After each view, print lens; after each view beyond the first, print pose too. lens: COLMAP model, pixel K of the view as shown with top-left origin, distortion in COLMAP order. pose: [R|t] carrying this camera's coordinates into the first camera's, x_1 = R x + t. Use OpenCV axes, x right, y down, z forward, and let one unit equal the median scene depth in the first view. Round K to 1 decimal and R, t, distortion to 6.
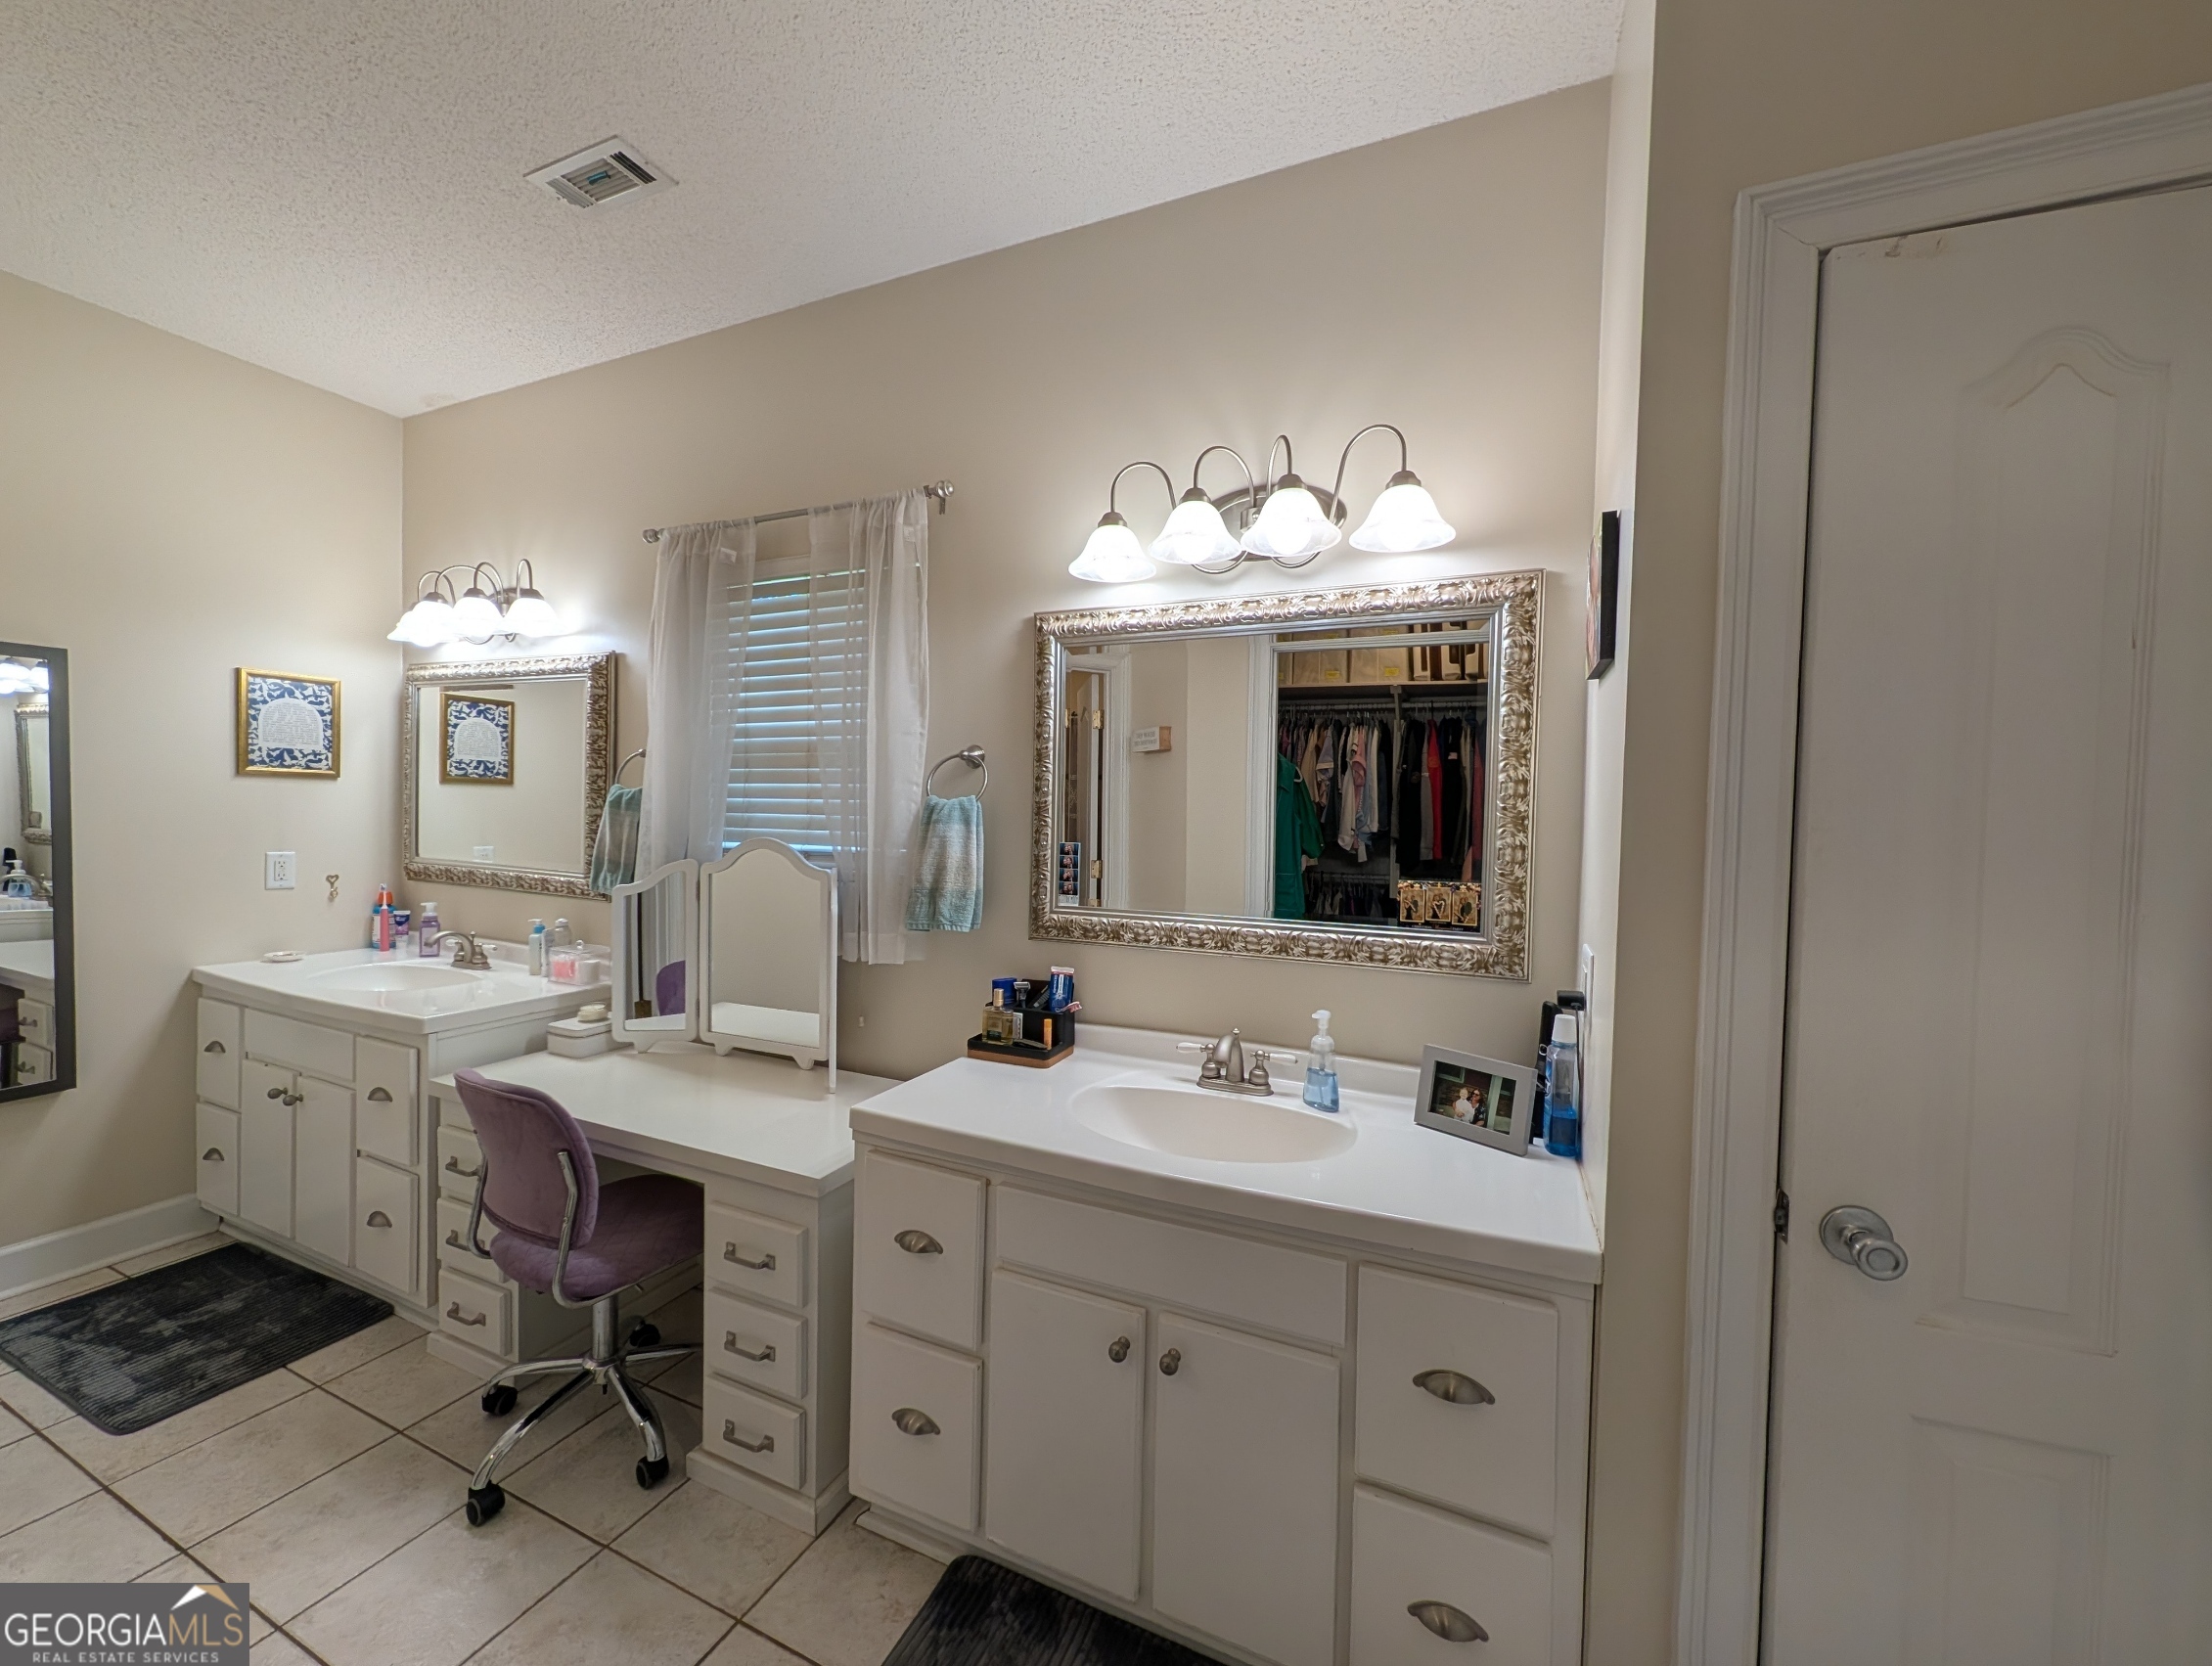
lens RADIAL K [[893.3, 0, 1064.3], [0, 893.3, 833.4], [0, 0, 1]] dist [0.001749, 0.001105]
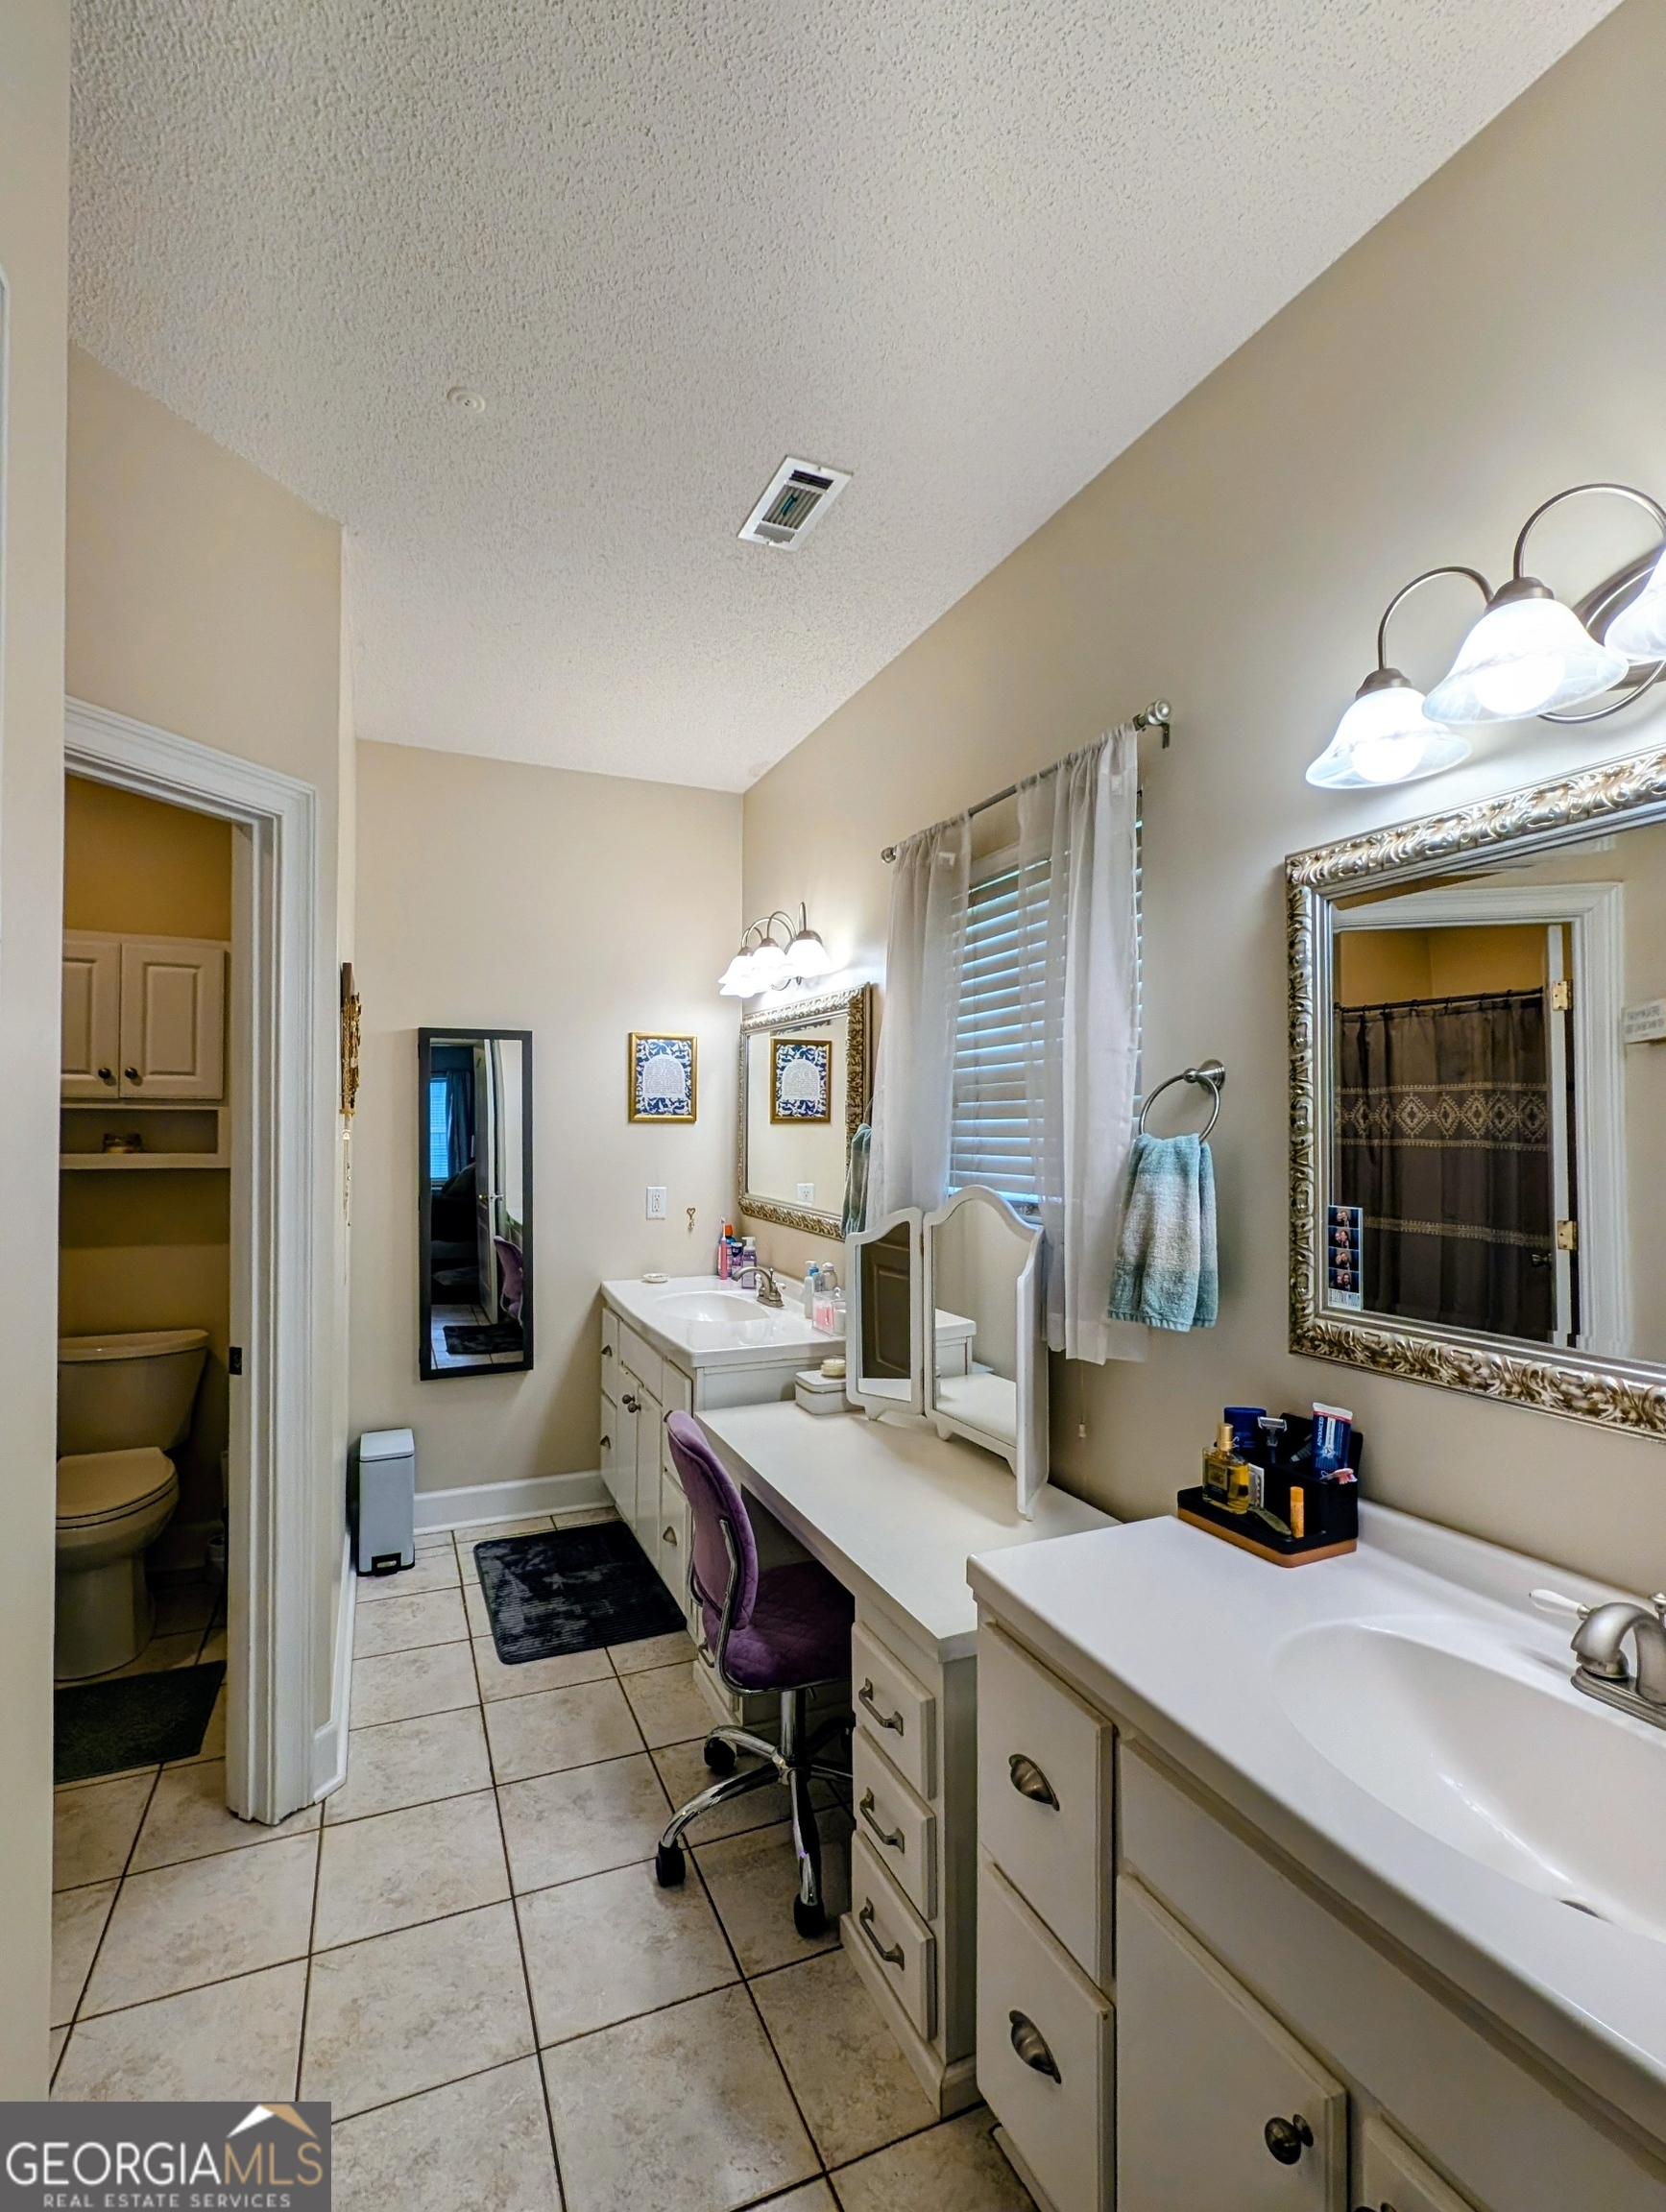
lens RADIAL K [[1004.4, 0, 797.0], [0, 1004.4, 1110.9], [0, 0, 1]] dist [-0.000197, 0.001135]
pose [[0.743136, -0.030972, -0.668424, 0.185461], [-0.001111, 0.998870, -0.047518, -0.022138], [0.669140, 0.036055, 0.742261, 0.207828]]
